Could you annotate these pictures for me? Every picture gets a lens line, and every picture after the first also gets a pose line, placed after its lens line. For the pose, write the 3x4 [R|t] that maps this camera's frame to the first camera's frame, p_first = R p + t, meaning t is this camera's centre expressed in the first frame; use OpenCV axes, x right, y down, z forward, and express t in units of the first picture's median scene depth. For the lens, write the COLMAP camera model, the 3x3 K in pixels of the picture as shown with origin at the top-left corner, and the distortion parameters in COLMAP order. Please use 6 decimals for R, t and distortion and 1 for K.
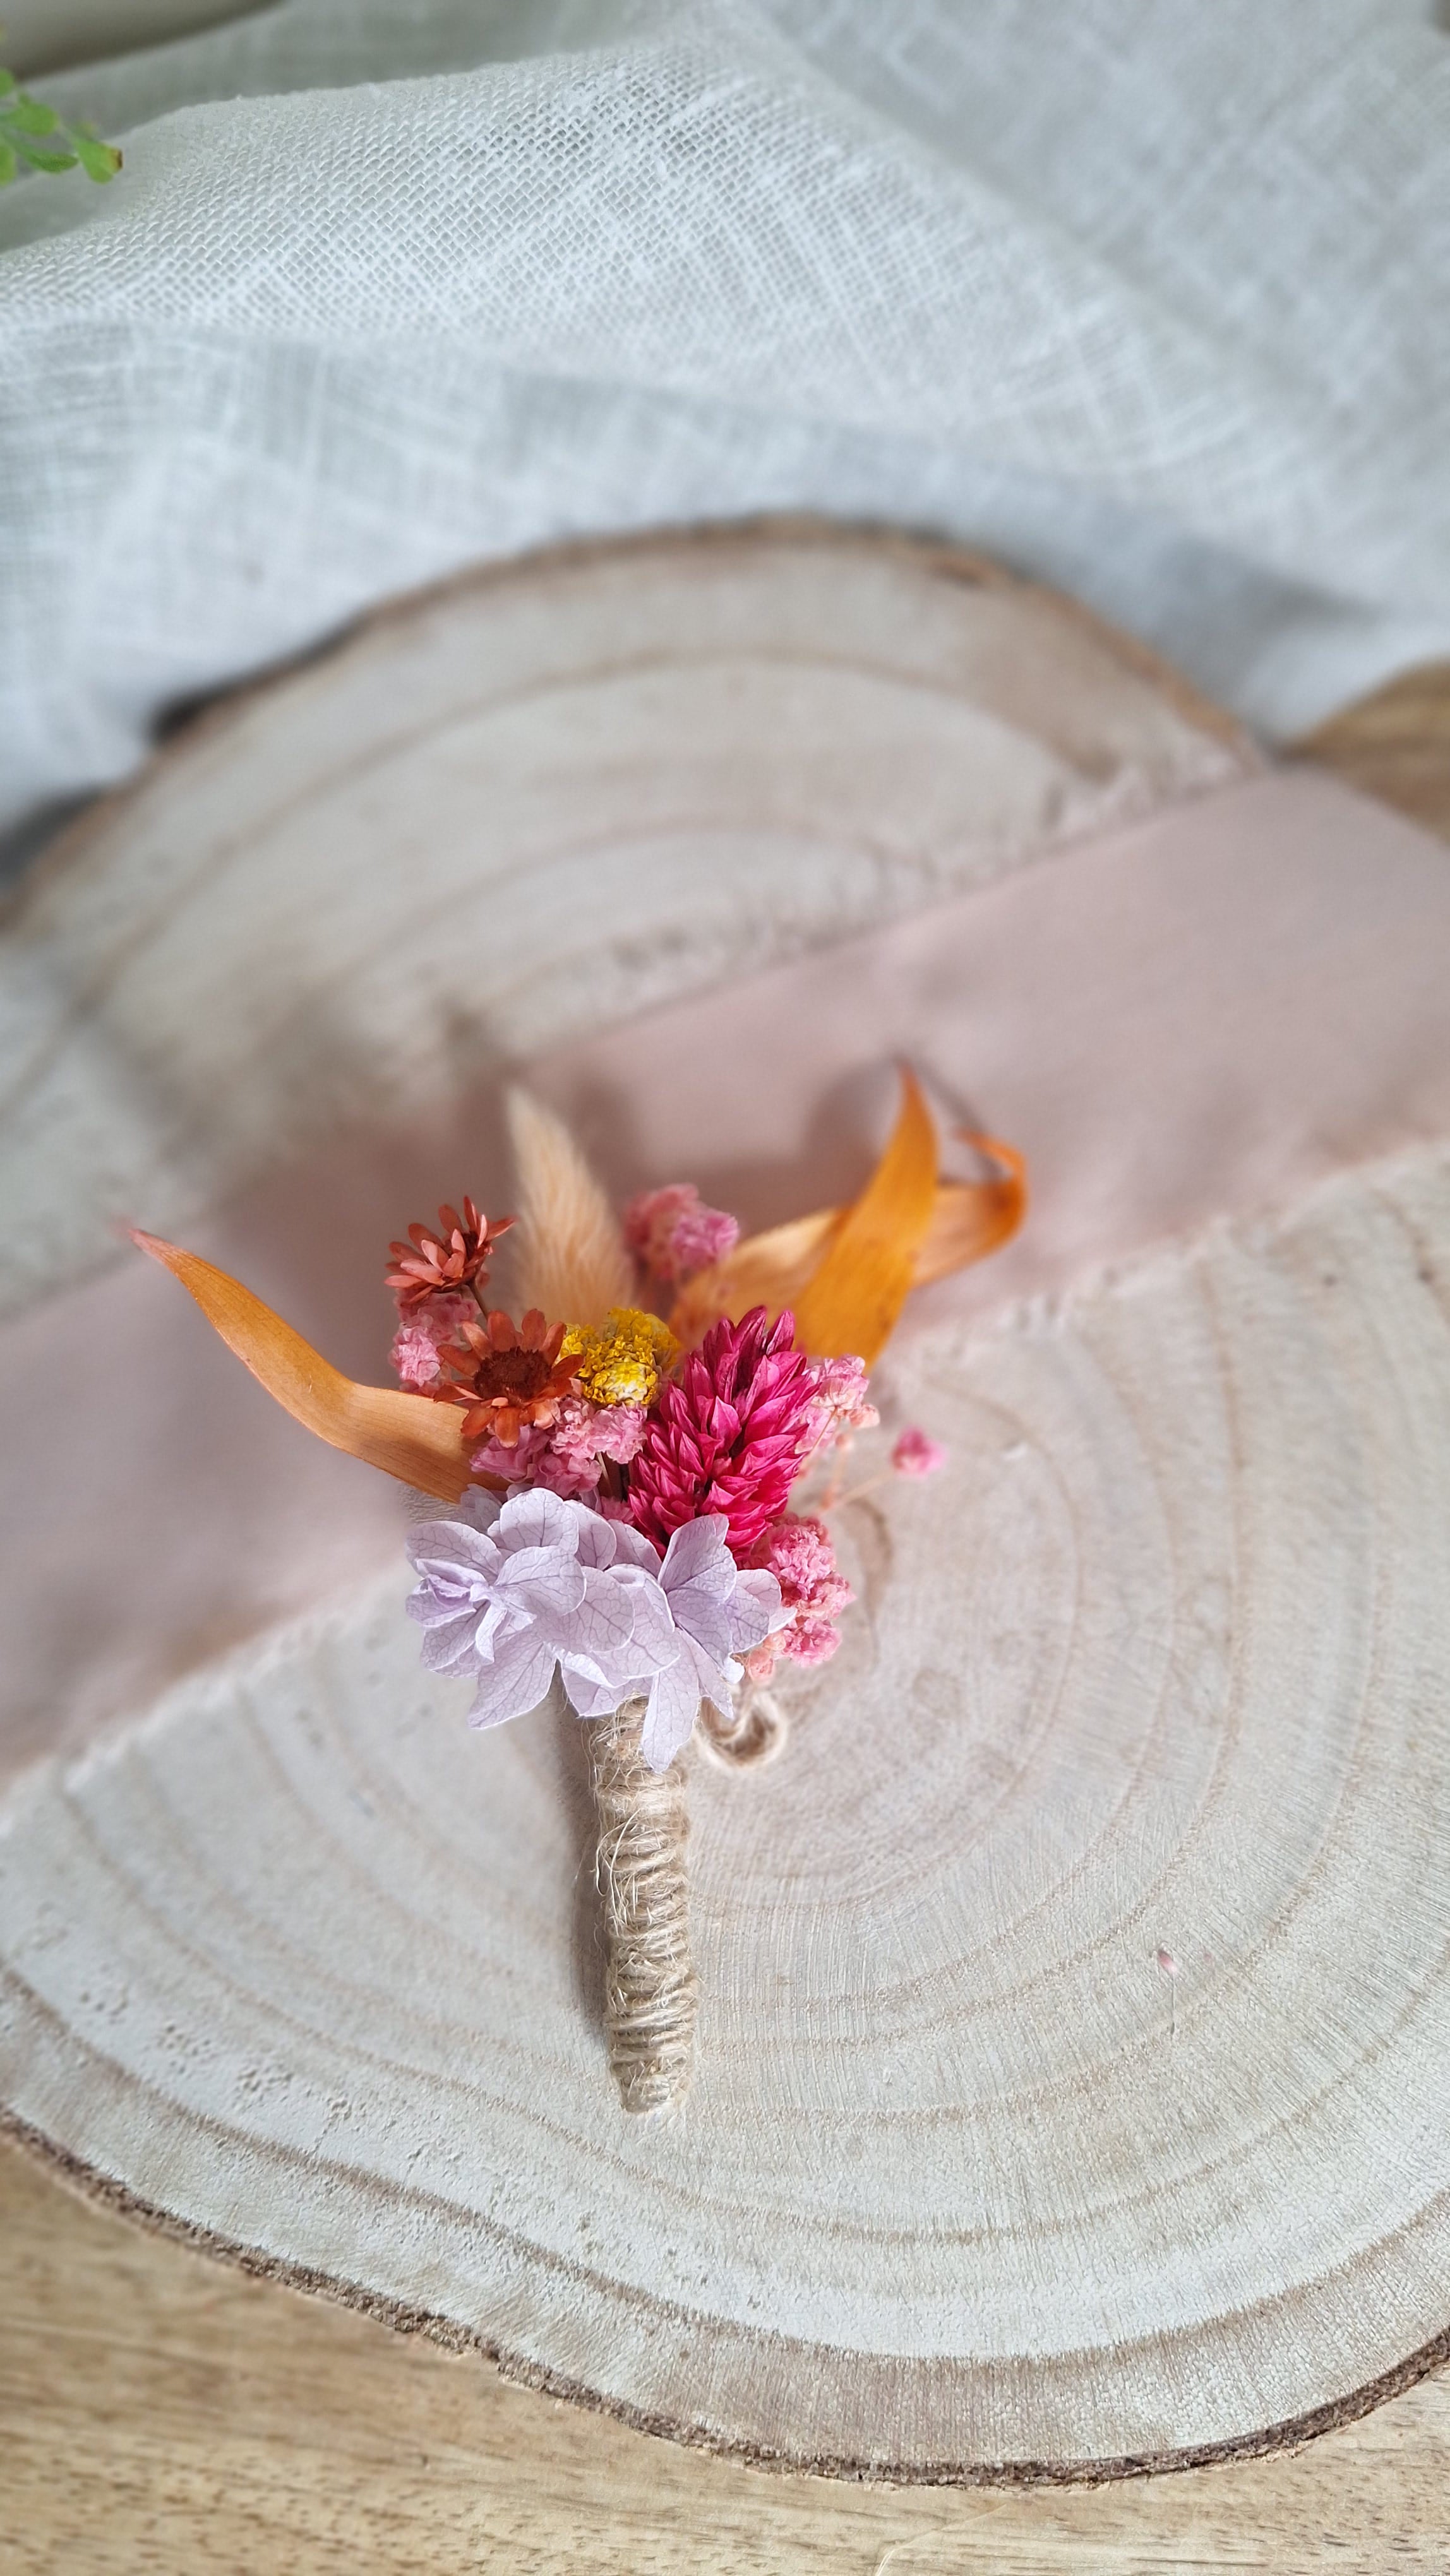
lens RADIAL K [[1869.2, 0, 719.7], [0, 1869.2, 1310.2], [0, 0, 1]] dist [0.007725, -0.071472]
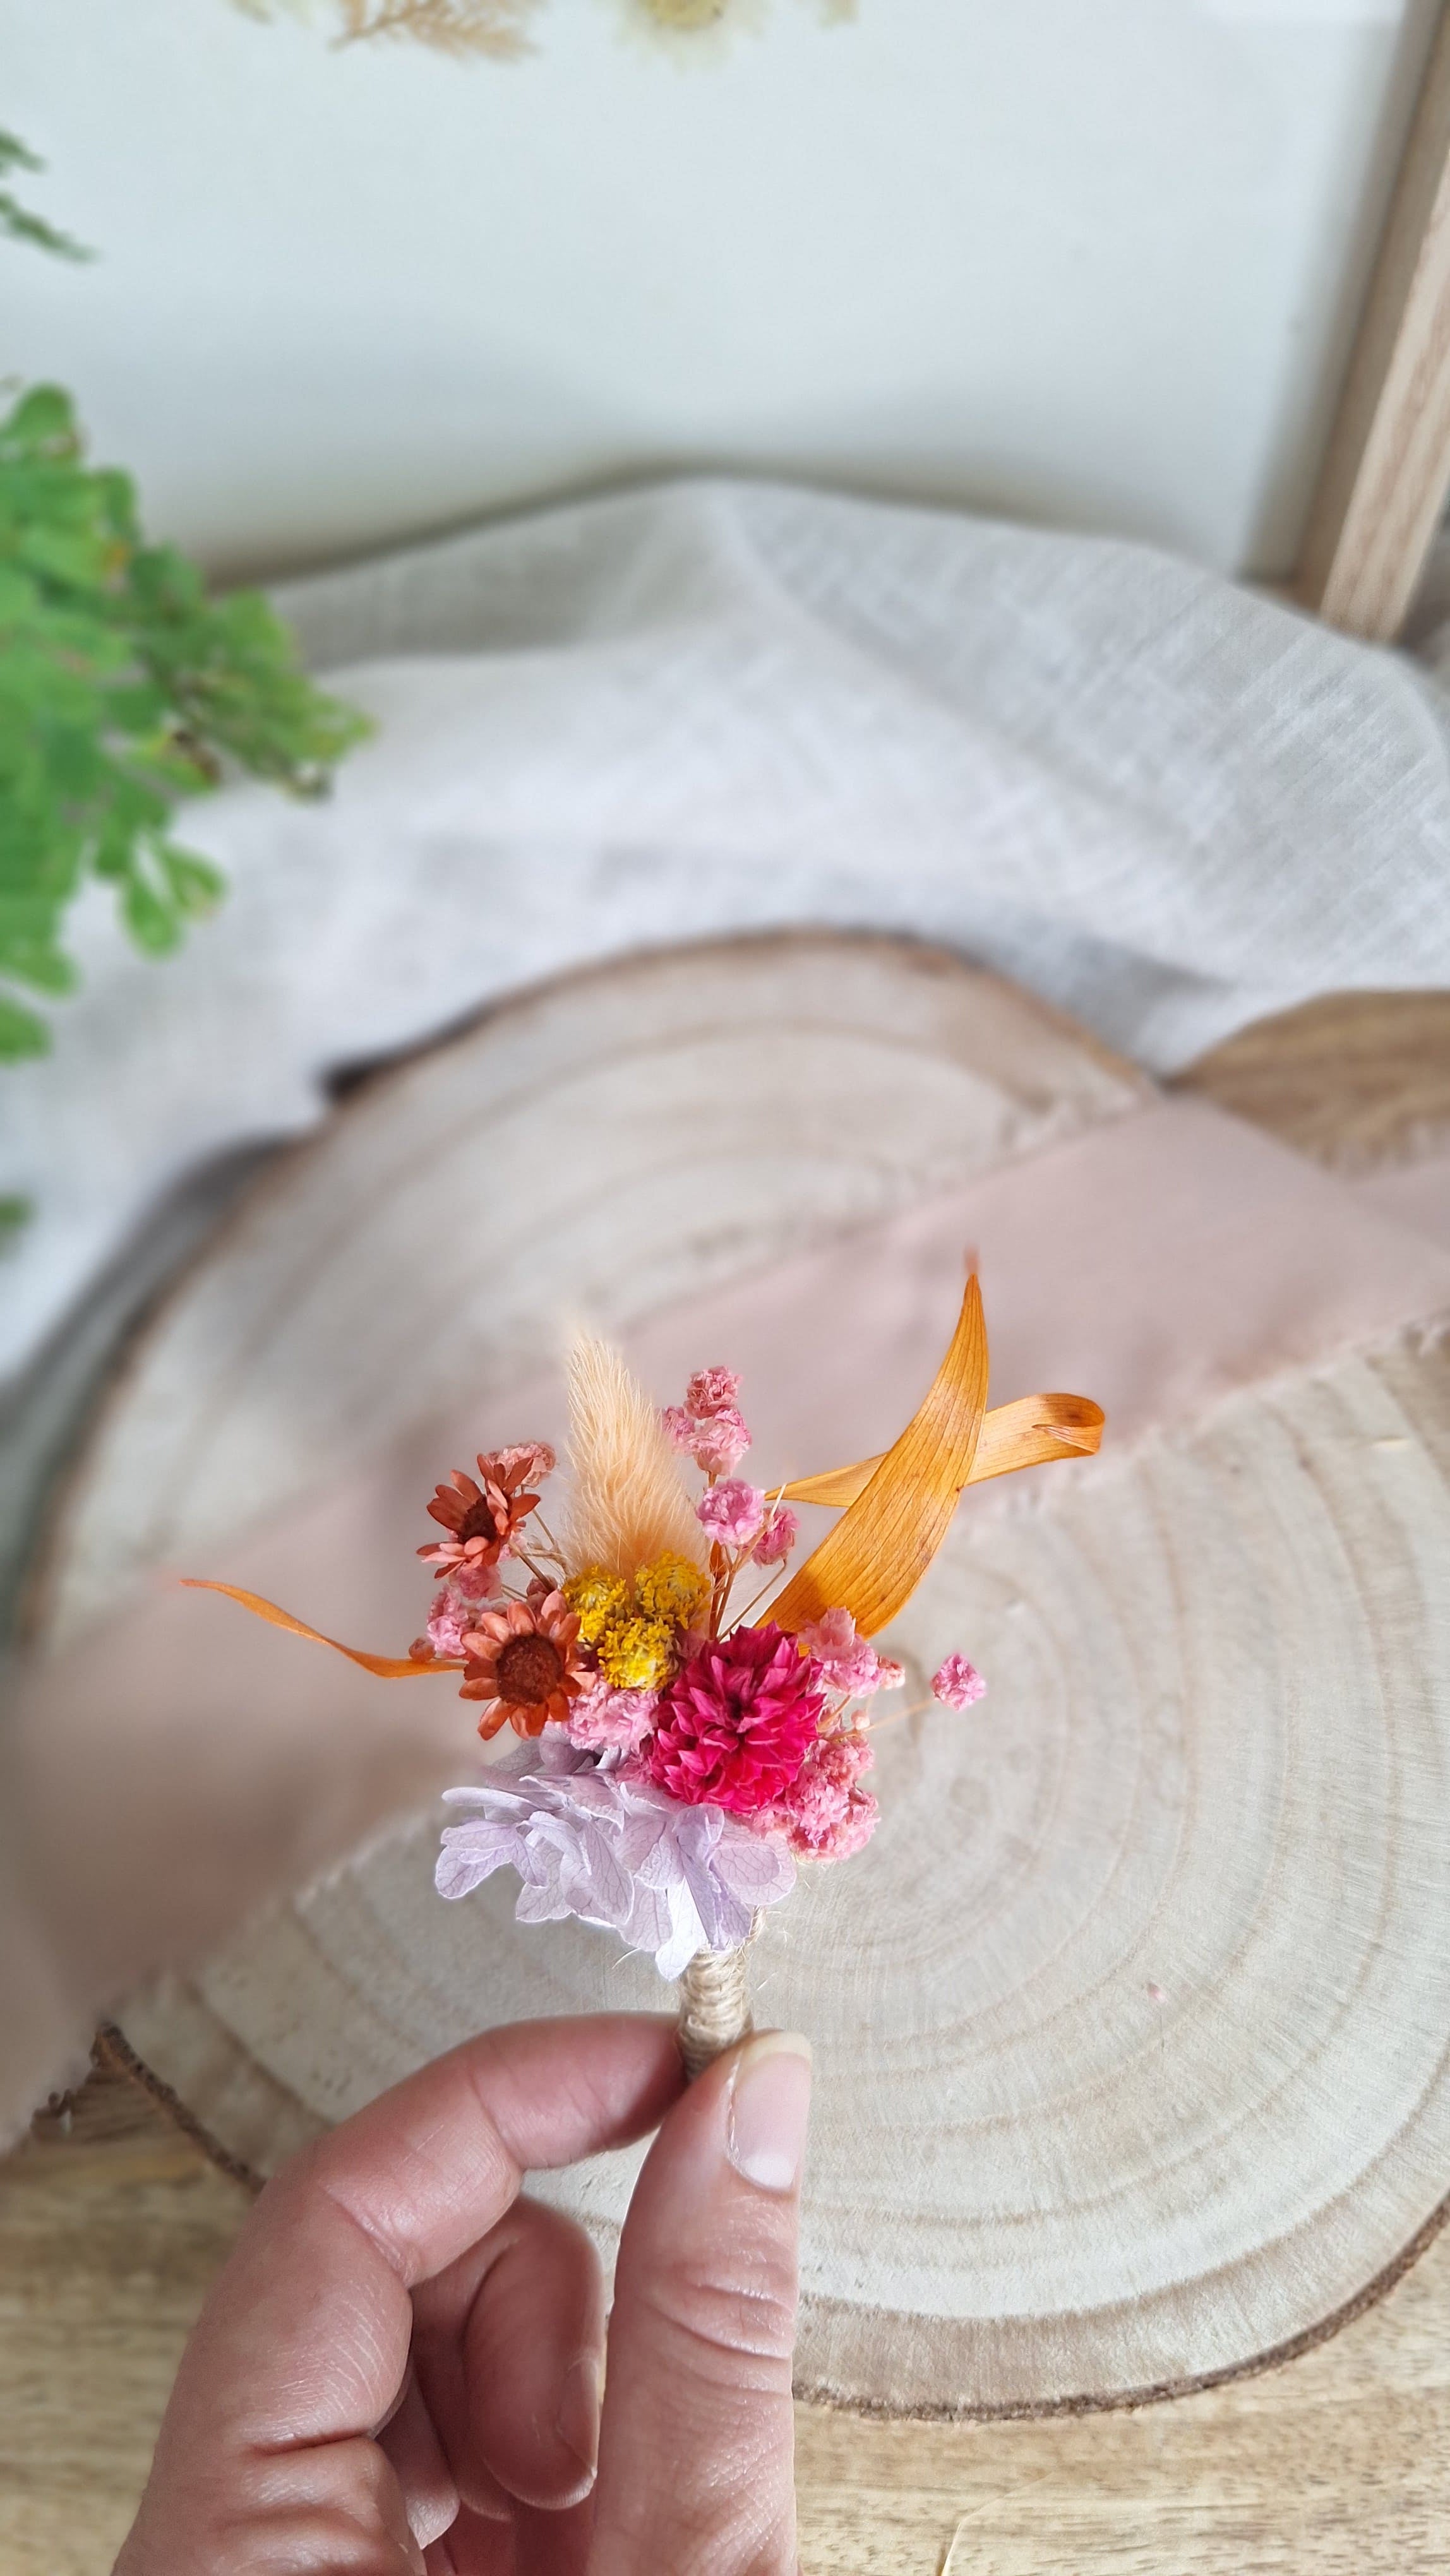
lens RADIAL K [[1820.8, 0, 735.3], [0, 1820.8, 1292.0], [0, 0, 1]] dist [0.002048, -0.061947]
pose [[0.997561, -0.034063, 0.060928, -0.118120], [0.041808, 0.990535, -0.130736, 0.013827], [-0.055898, 0.132965, 0.989543, -0.319486]]
